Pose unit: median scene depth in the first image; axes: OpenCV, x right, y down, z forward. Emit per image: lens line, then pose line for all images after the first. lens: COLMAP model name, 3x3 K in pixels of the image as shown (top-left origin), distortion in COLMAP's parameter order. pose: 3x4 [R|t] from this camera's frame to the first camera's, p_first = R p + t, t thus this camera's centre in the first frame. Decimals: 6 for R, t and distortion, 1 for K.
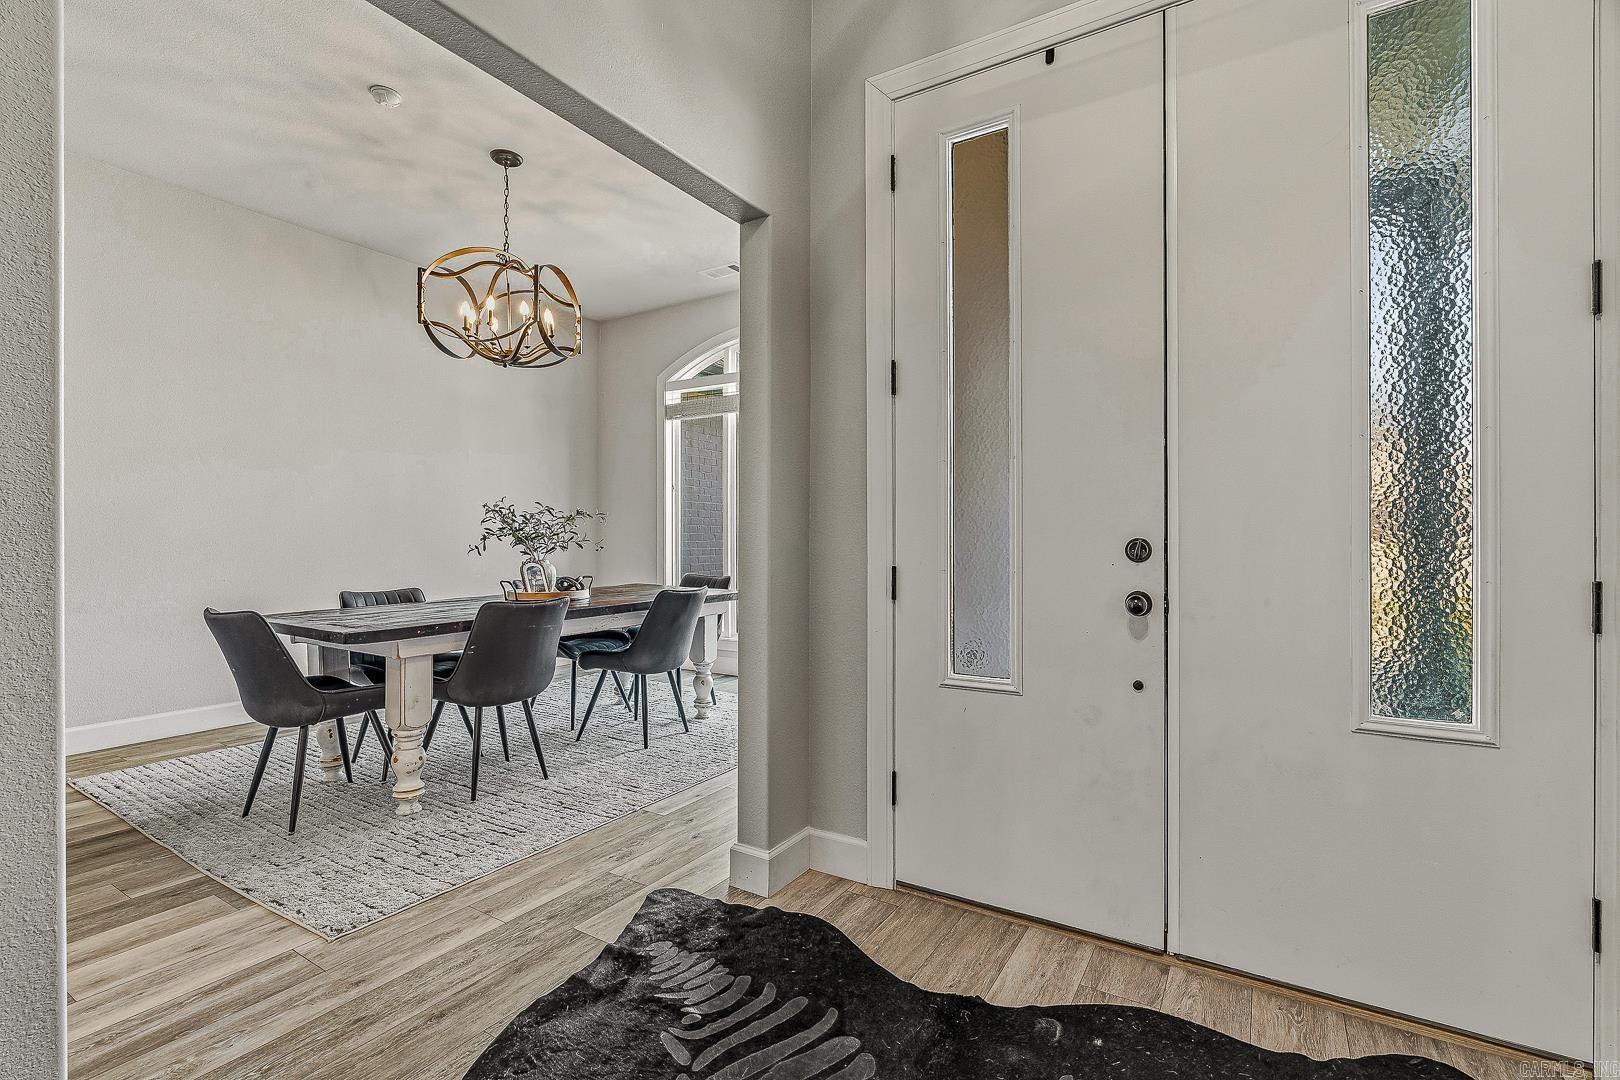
lens RADIAL K [[726.2, 0, 804.6], [0, 726.2, 521.4], [0, 0, 1]] dist [-0.001698, -0.000130]
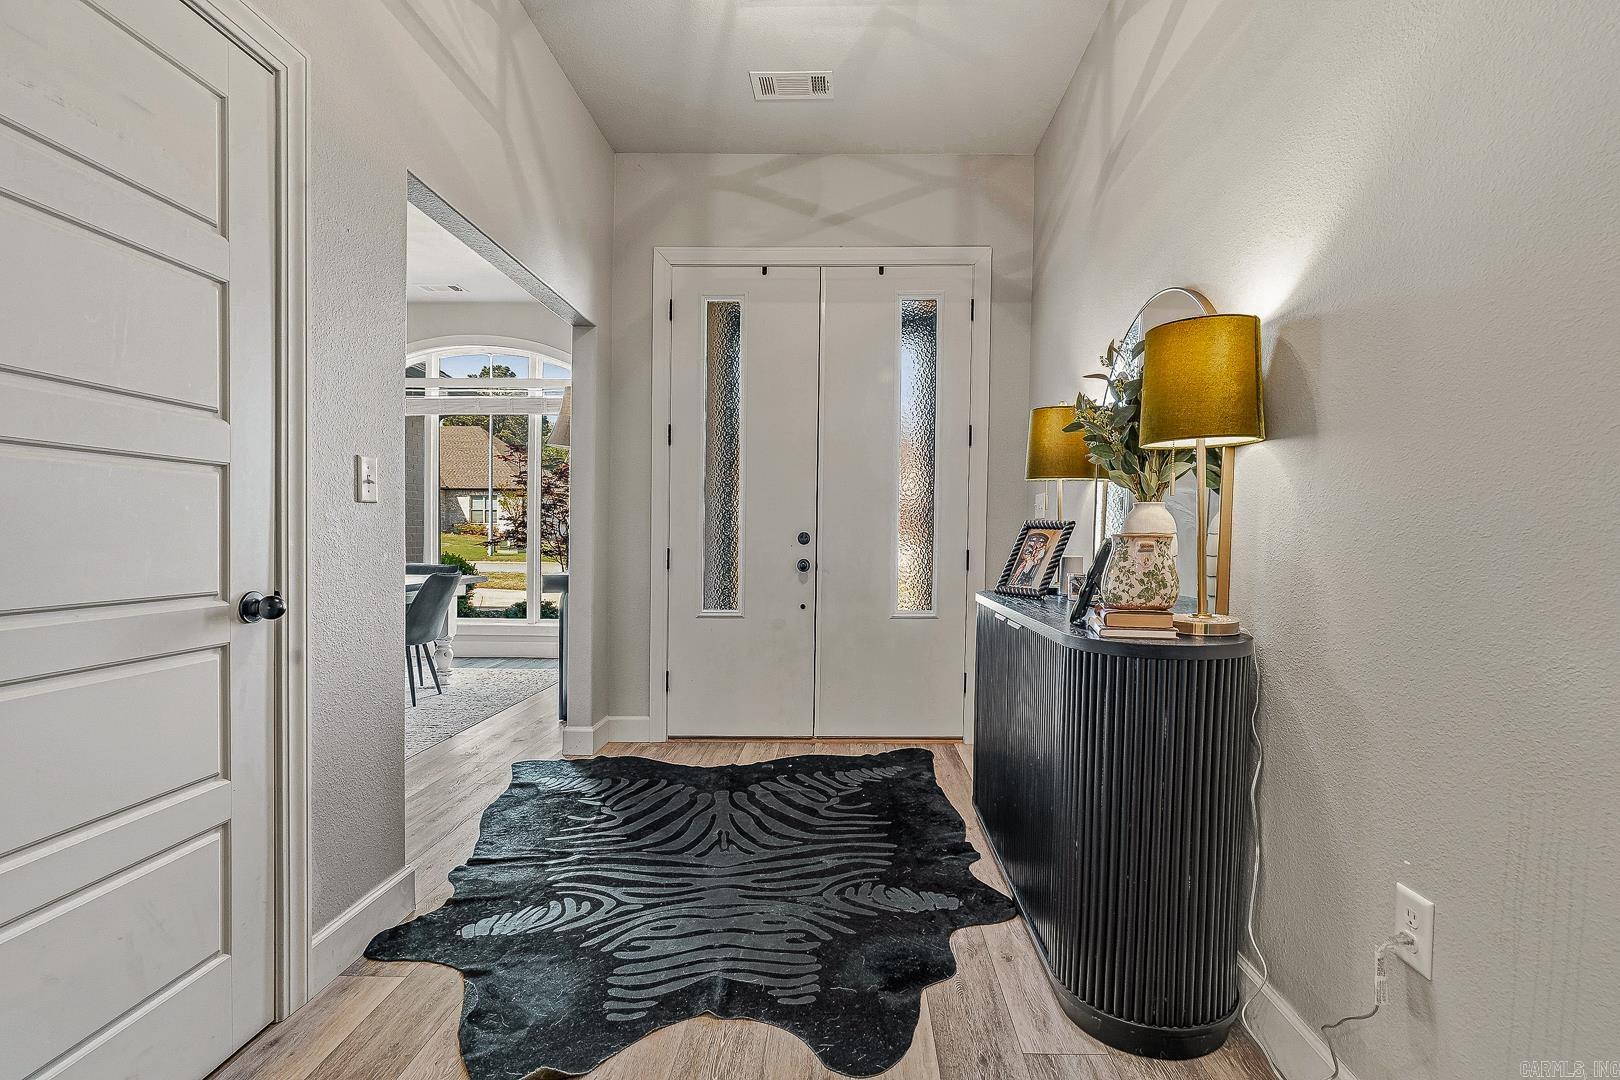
lens RADIAL K [[743.8, 0, 798.6], [0, 743.8, 542.6], [0, 0, 1]] dist [-0.001496, 0.000040]
pose [[0.876090, -0.000083, 0.482148, -0.519306], [-0.016510, 0.999408, 0.030172, -0.009278], [-0.481865, -0.034394, 0.875570, -0.751634]]
